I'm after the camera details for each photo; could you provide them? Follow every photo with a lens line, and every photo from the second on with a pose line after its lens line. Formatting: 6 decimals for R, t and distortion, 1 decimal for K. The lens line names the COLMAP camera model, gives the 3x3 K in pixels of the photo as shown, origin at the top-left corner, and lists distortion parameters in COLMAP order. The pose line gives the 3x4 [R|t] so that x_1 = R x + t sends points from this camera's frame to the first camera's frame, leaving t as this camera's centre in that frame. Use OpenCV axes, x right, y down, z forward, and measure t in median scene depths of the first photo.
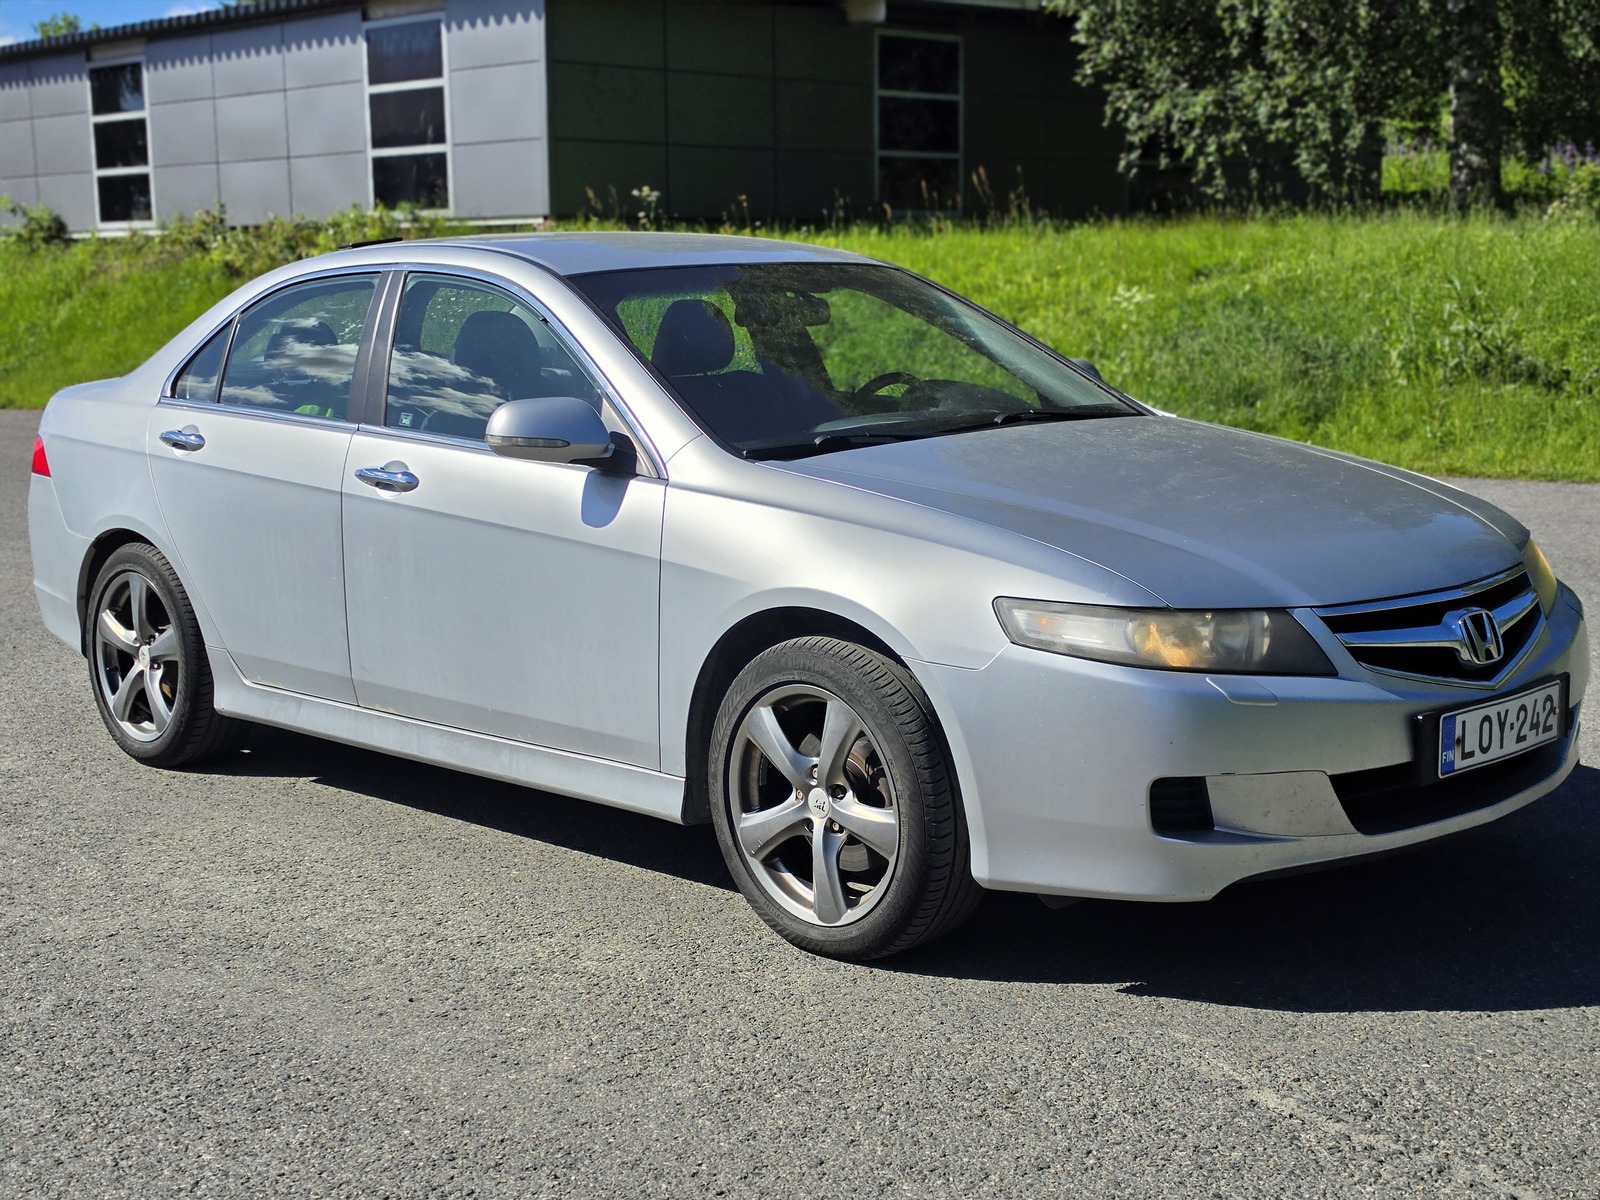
lens RADIAL K [[2418.3, 0, 800.0], [0, 2418.3, 600.0], [0, 0, 1]] dist [0.007729, 0.004990]
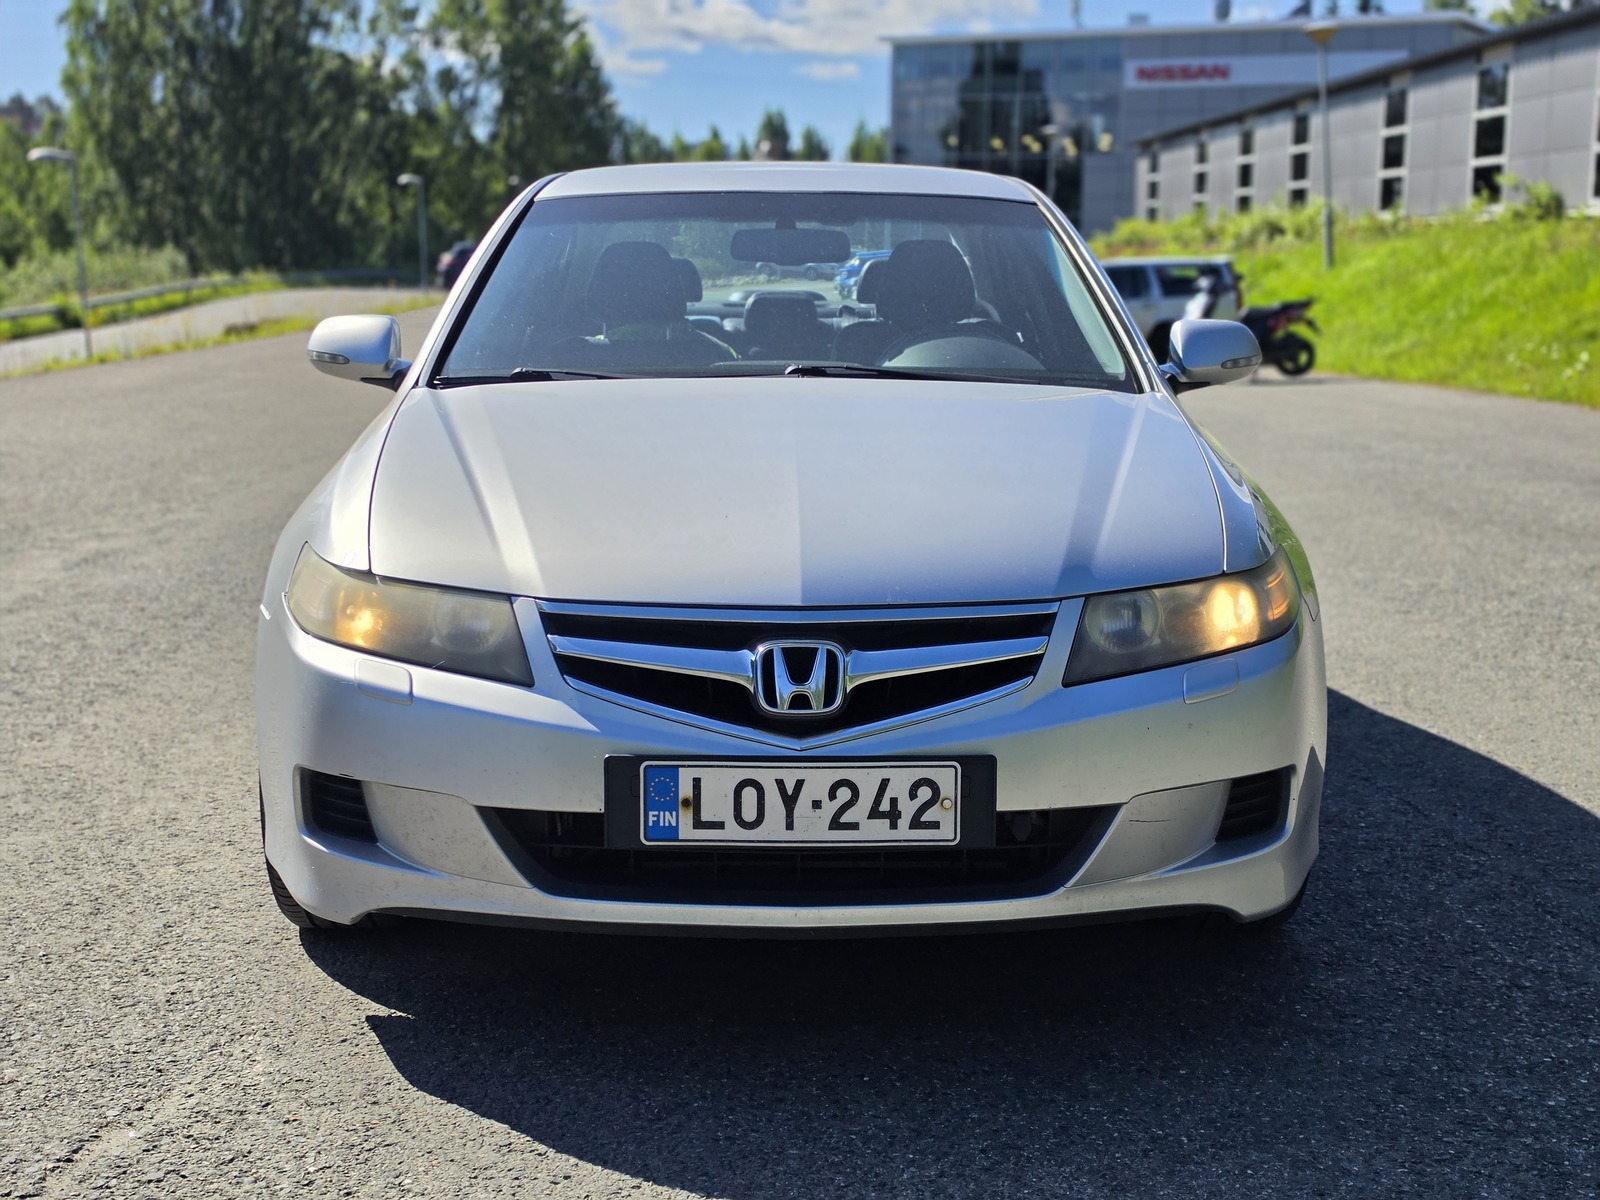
lens RADIAL K [[2418.3, 0, 800.0], [0, 2418.3, 600.0], [0, 0, 1]] dist [0.007729, 0.004990]
pose [[0.728664, 0.128675, -0.672675, 0.720878], [-0.126845, 0.990554, 0.052078, -0.043472], [0.673022, 0.047378, 0.738103, 0.419604]]
